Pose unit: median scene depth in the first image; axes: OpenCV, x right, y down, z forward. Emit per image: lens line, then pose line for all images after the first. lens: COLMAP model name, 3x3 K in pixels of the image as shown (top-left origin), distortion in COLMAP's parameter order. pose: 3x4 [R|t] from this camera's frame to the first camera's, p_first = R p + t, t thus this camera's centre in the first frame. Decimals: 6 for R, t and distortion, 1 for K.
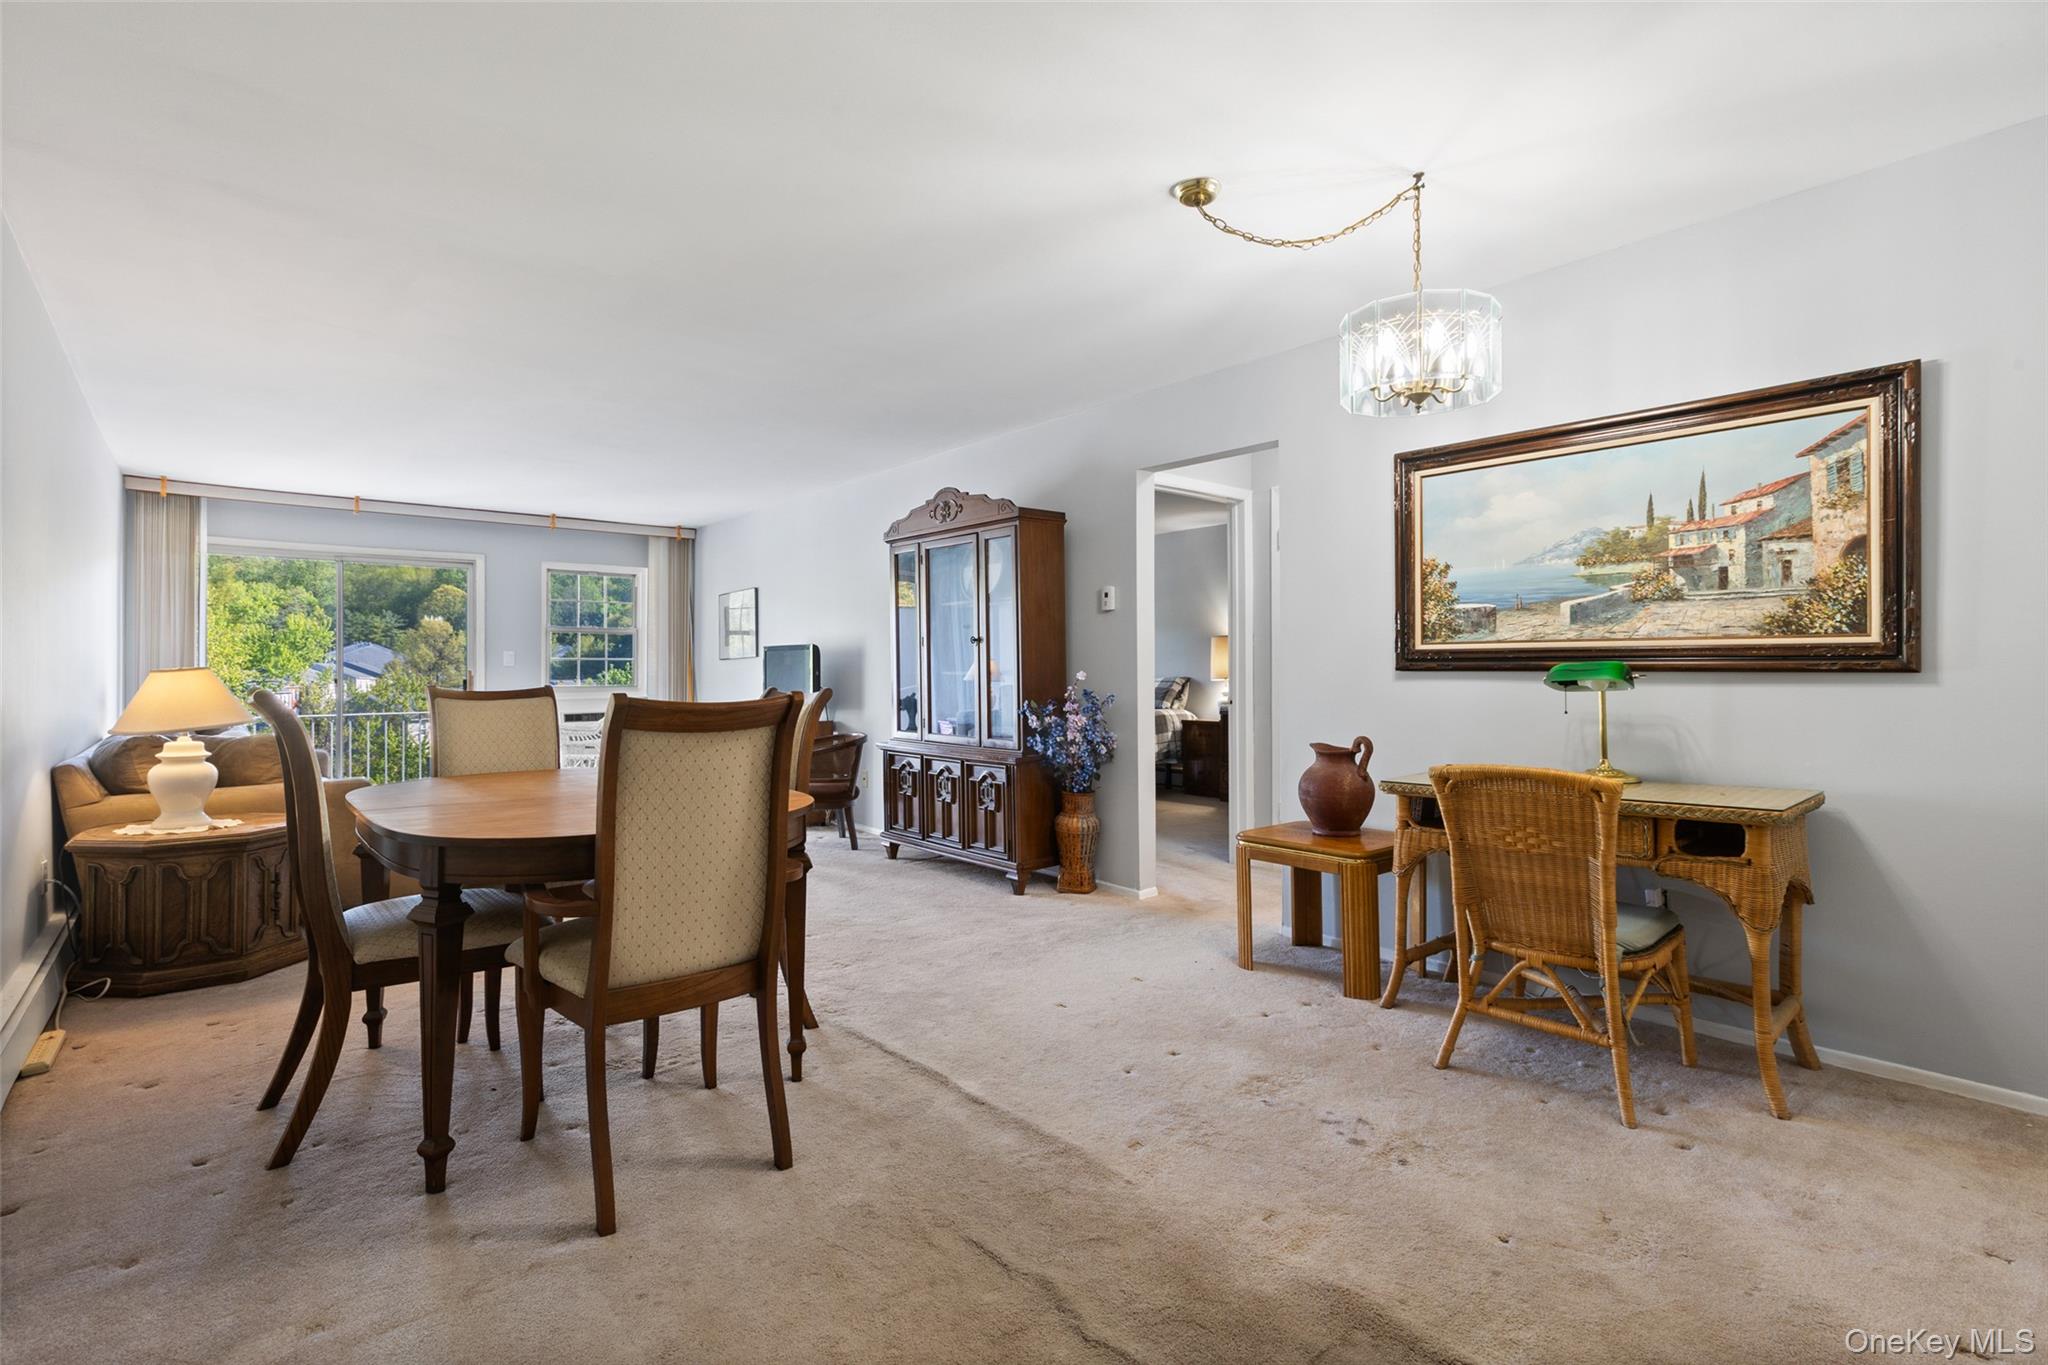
lens RADIAL K [[936.4, 0, 1013.2], [0, 936.4, 666.4], [0, 0, 1]] dist [0.001257, 0.000006]
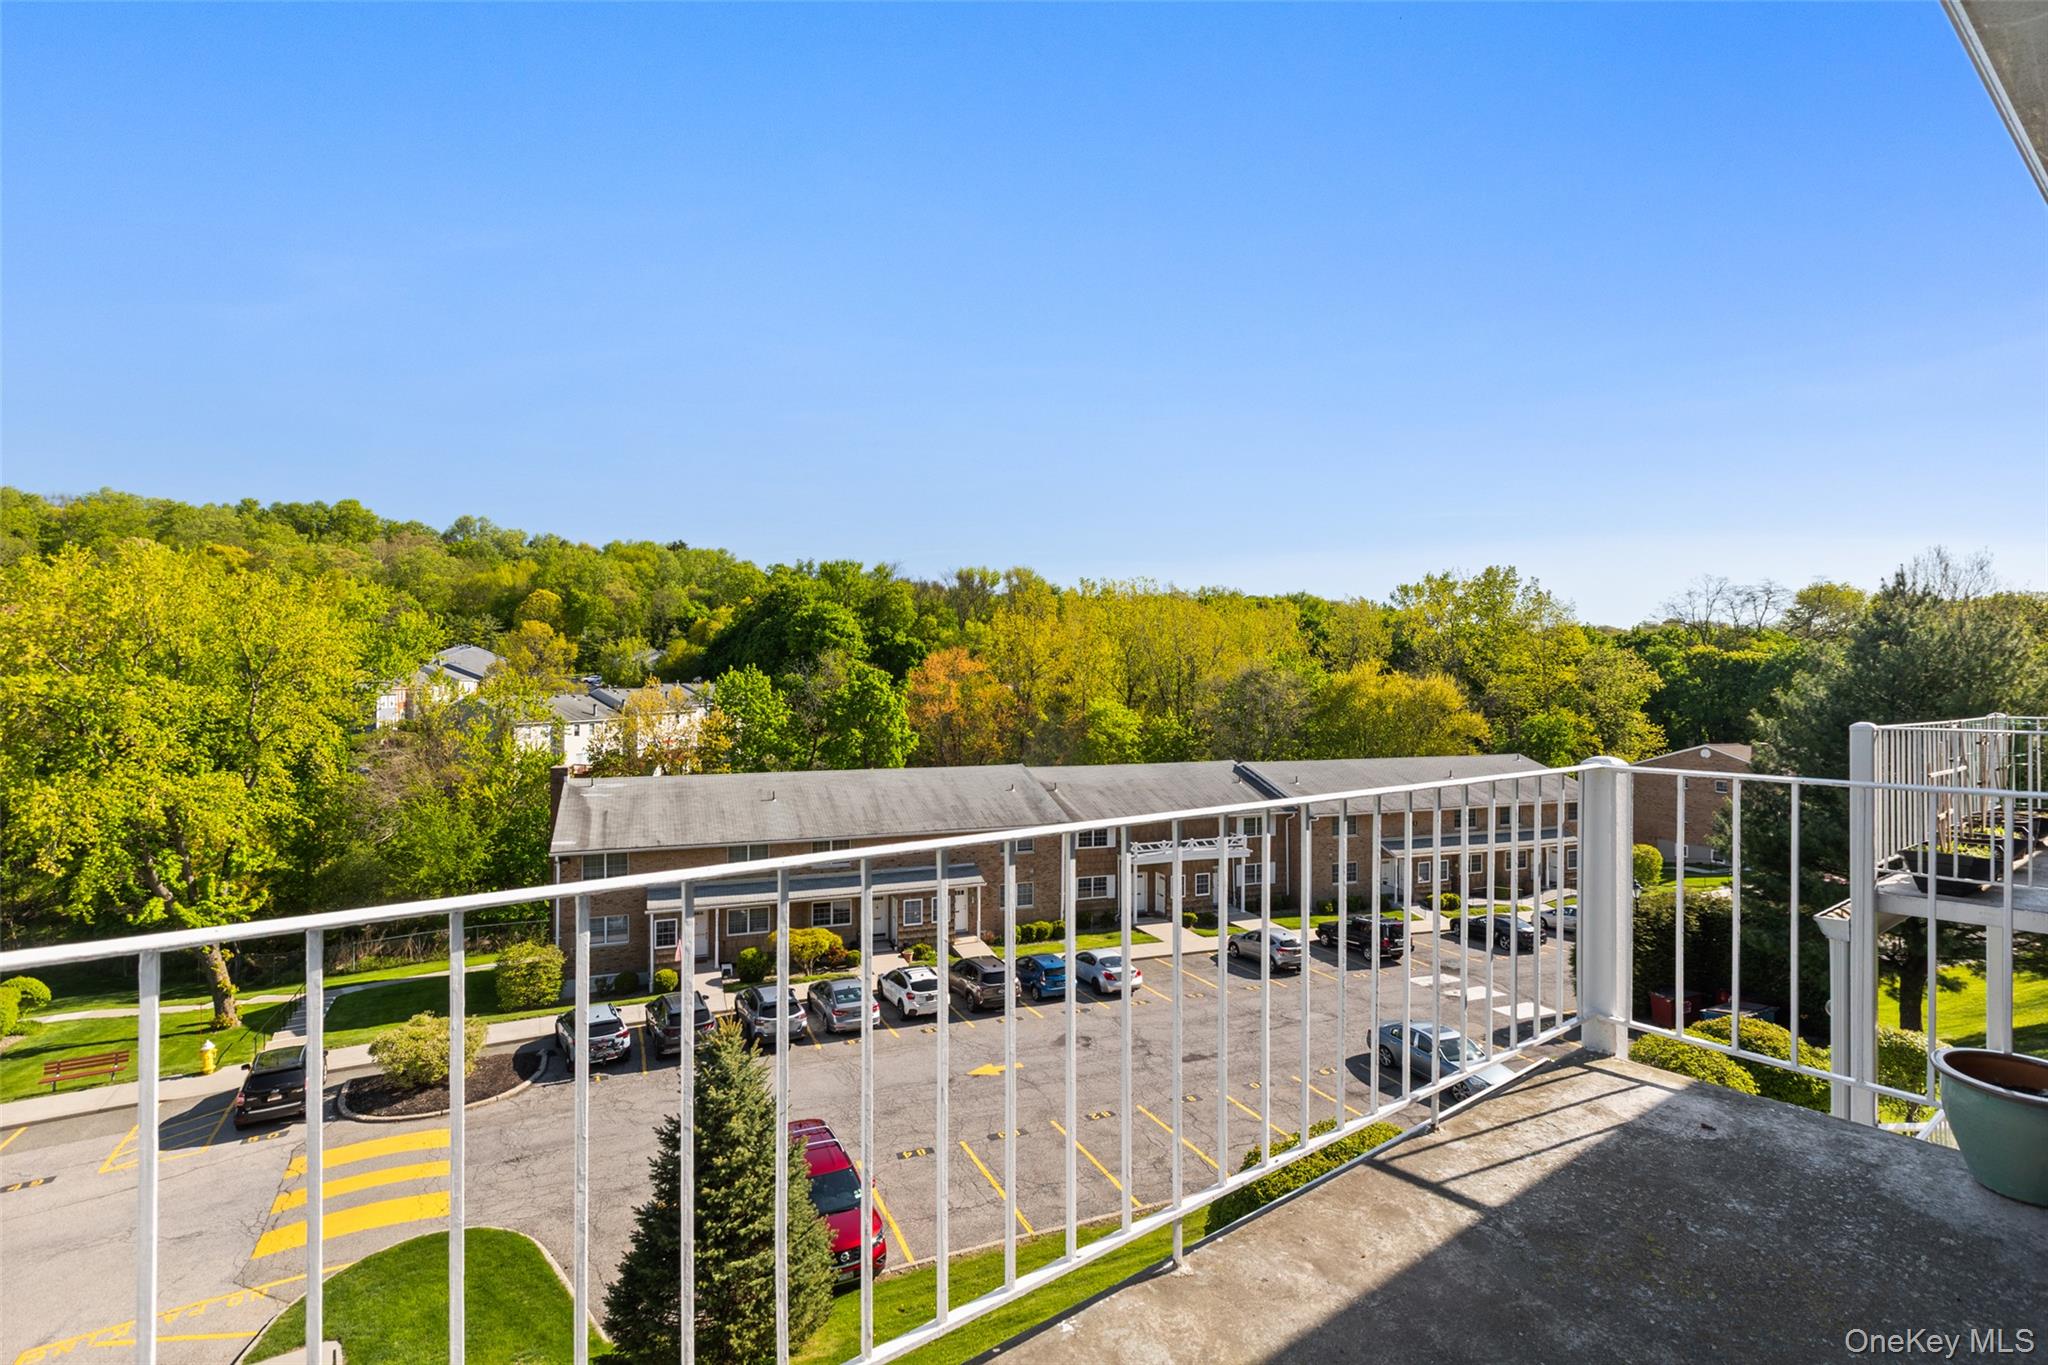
lens RADIAL K [[936.4, 0, 1022.3], [0, 936.4, 685.6], [0, 0, 1]] dist [0.001257, 0.000006]
pose [[0.997743, 0.007981, -0.066667, -0.840380], [-0.007120, 0.999888, 0.013139, 0.024013], [0.066764, -0.012635, 0.997689, 1.019969]]
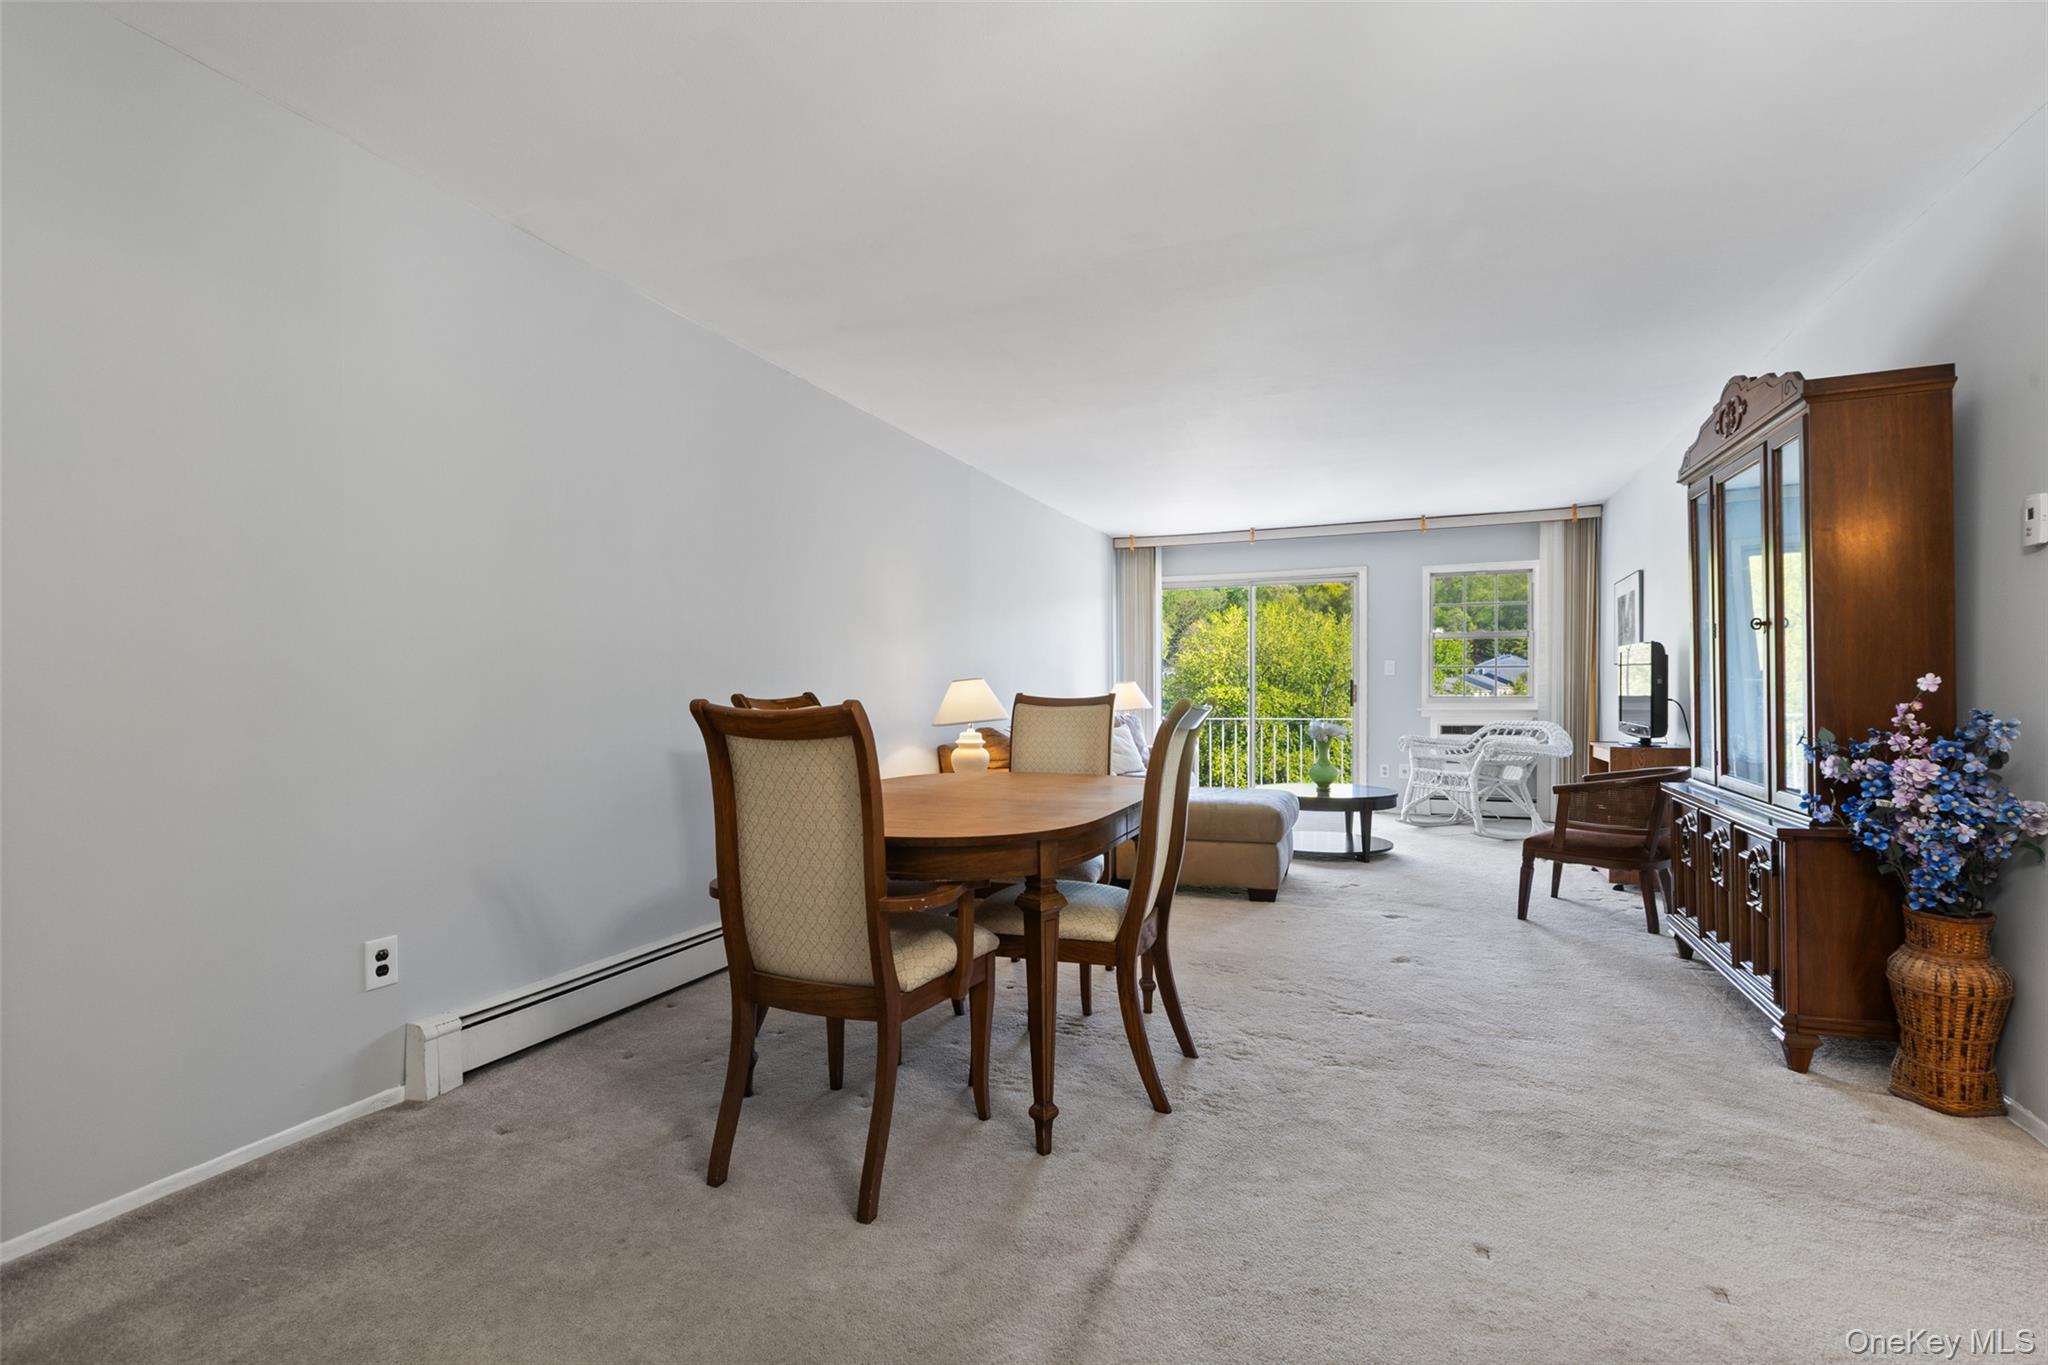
lens RADIAL K [[936.4, 0, 1034.1], [0, 936.4, 704.6], [0, 0, 1]] dist [0.001257, 0.000006]
pose [[0.470363, 0.017925, -0.882291, 0.207077], [0.009189, 0.999640, 0.025208, 0.003173], [0.882425, -0.019964, 0.470029, 0.238057]]
